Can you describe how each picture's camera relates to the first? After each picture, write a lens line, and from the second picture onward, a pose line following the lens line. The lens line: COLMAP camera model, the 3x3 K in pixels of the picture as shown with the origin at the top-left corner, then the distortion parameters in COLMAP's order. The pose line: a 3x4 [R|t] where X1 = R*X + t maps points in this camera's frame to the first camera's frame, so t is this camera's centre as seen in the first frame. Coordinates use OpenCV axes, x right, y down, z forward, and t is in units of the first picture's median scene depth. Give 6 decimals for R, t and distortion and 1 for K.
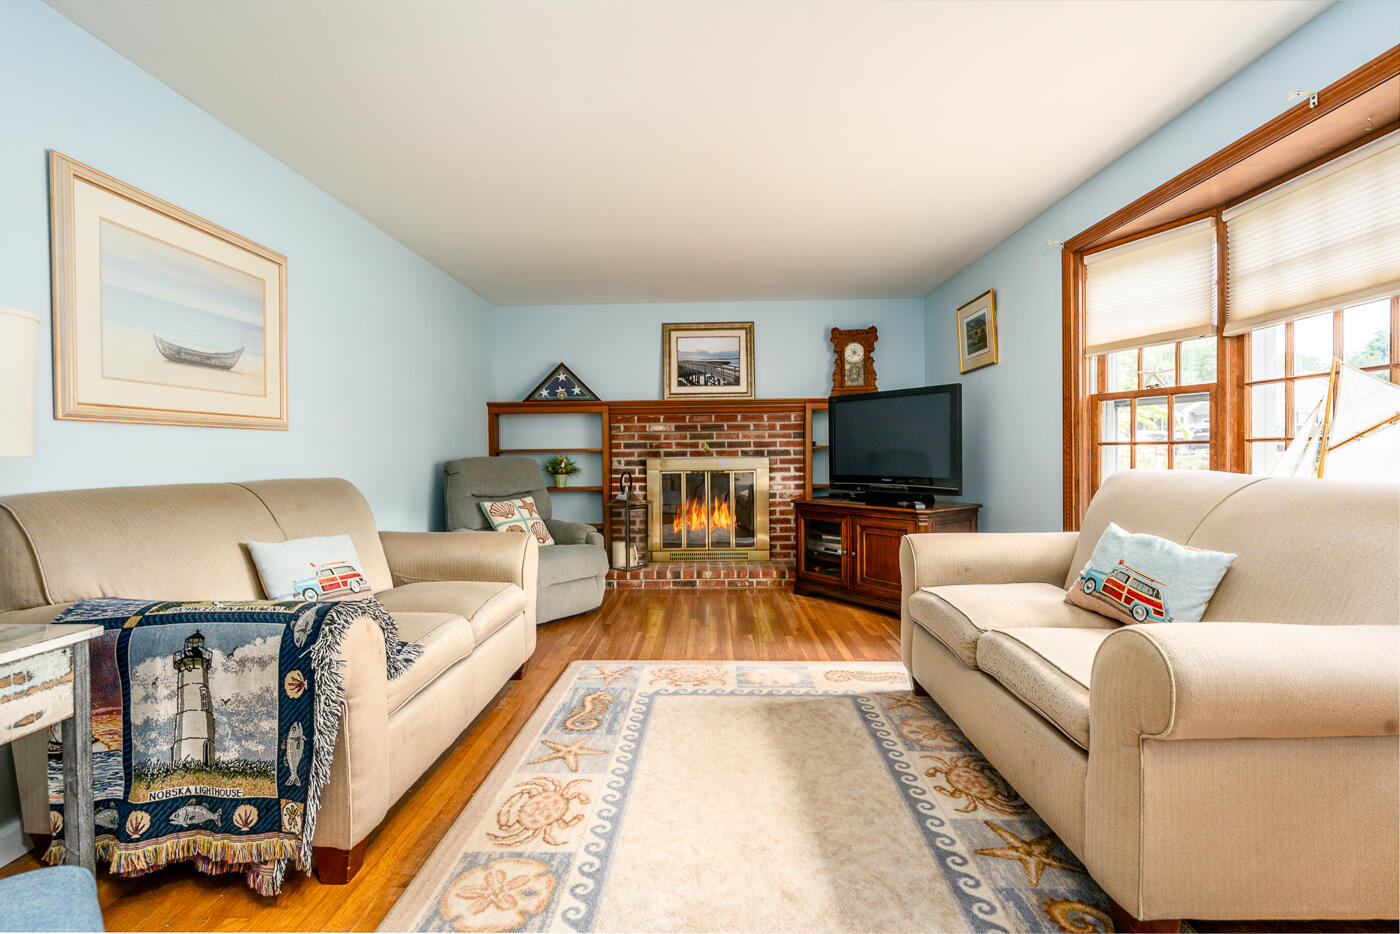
lens RADIAL K [[617.1, 0, 694.6], [0, 617.1, 463.1], [0, 0, 1]] dist [-0.000773, -0.000803]
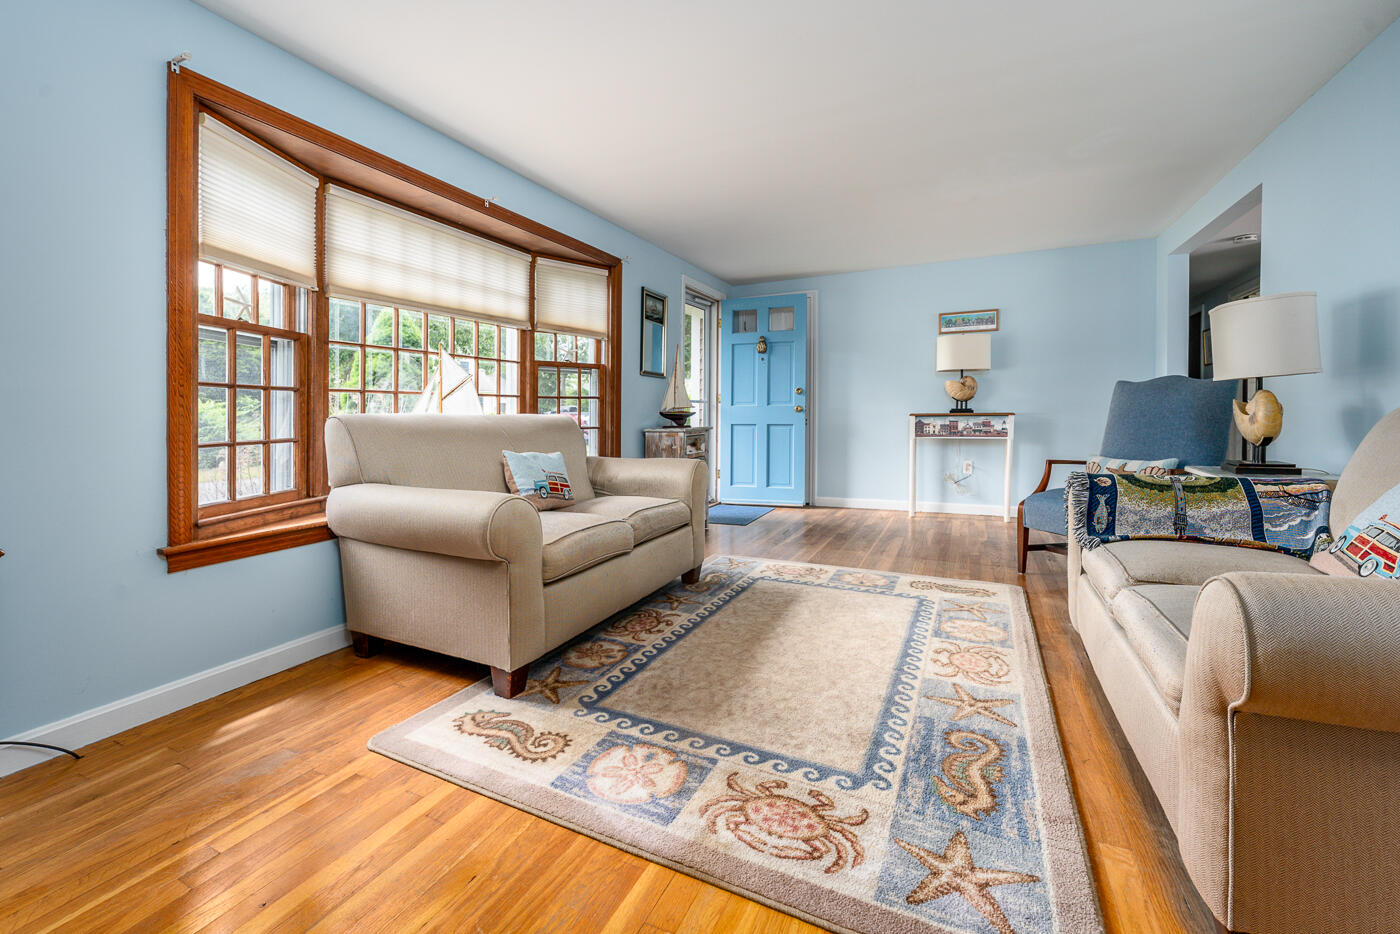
lens RADIAL K [[554.8, 0, 676.7], [0, 554.8, 441.5], [0, 0, 1]] dist [-0.000648, -0.000147]
pose [[-0.897396, -0.002364, 0.441219, -0.118415], [0.026252, 0.997928, 0.058740, 0.012727], [-0.440444, 0.064296, -0.895475, 1.303215]]
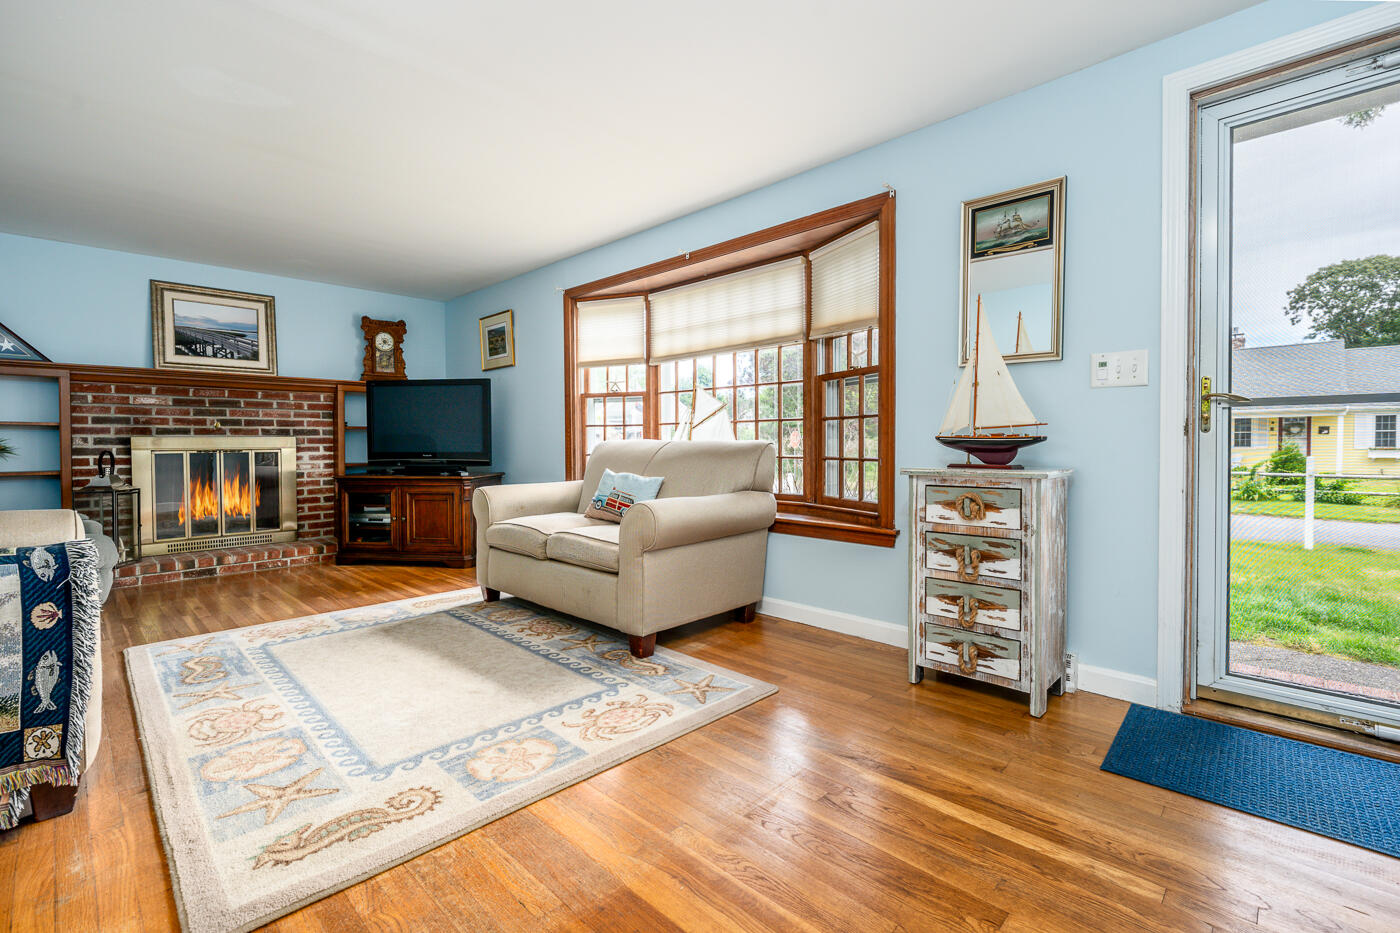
lens RADIAL K [[617.1, 0, 694.6], [0, 617.1, 462.6], [0, 0, 1]] dist [-0.000773, -0.000803]
pose [[0.675633, -0.017451, 0.737032, -0.292141], [0.009602, 0.999843, 0.014871, 0.039190], [-0.737176, -0.002971, 0.675695, -0.235440]]
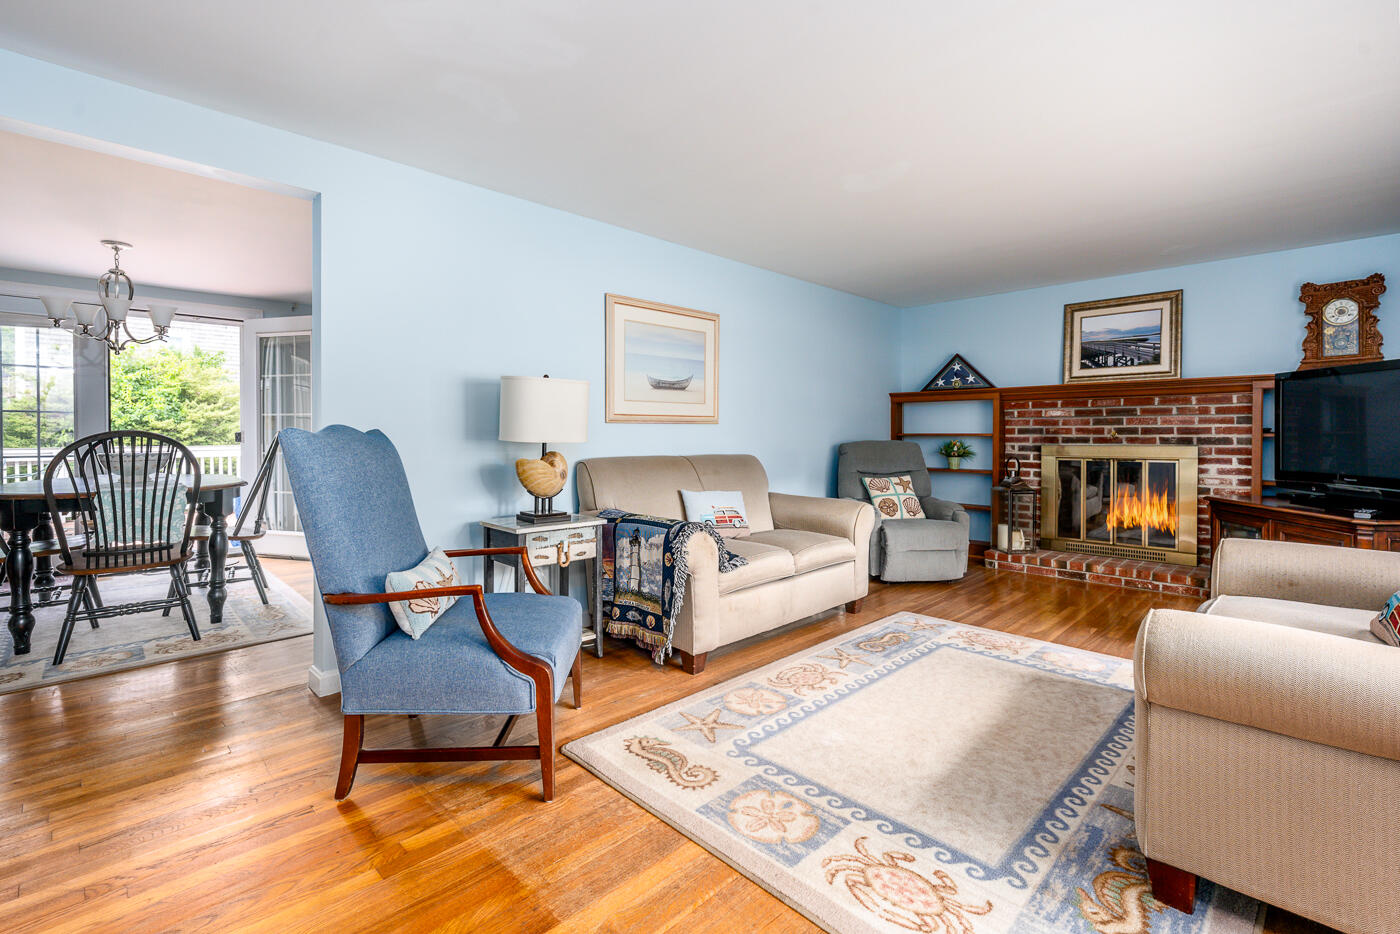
lens RADIAL K [[635.0, 0, 707.4], [0, 635.0, 445.1], [0, 0, 1]] dist [-0.000577, -0.000285]
pose [[0.734036, 0.023353, -0.678709, 0.358399], [-0.018462, 0.999725, 0.014432, -0.017822], [0.678859, 0.001937, 0.734266, -0.180698]]
